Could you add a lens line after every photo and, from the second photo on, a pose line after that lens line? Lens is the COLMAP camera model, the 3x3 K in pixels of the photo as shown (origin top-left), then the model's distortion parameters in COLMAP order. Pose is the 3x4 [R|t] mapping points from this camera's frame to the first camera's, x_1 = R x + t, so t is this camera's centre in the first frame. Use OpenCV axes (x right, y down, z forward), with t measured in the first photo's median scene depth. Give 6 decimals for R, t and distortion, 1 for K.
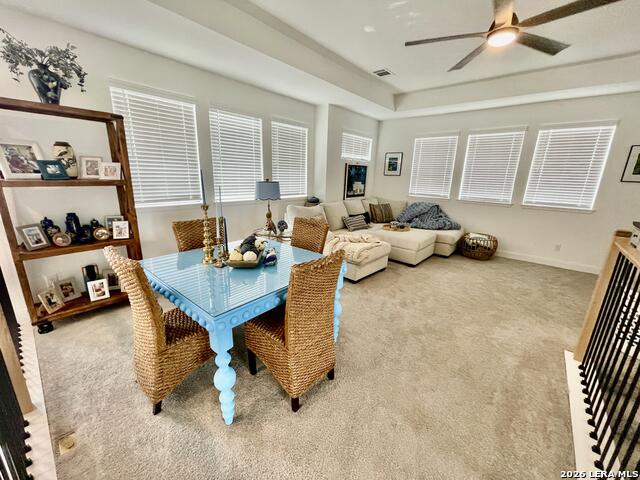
lens RADIAL K [[257.7, 0, 317.6], [0, 257.7, 242.4], [0, 0, 1]] dist [-0.000005, 0.000455]
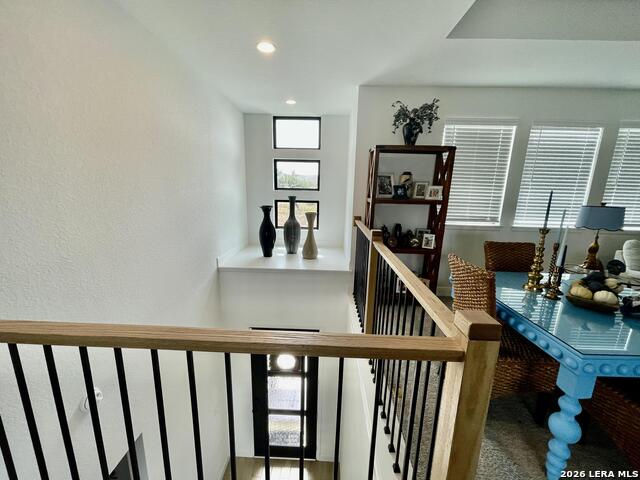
lens RADIAL K [[257.7, 0, 317.6], [0, 257.7, 242.4], [0, 0, 1]] dist [-0.000005, 0.000455]
pose [[0.632474, 0.147486, -0.760411, -0.191480], [-0.207460, 0.978093, 0.017151, 0.045923], [0.746282, 0.146907, 0.649215, -0.169077]]
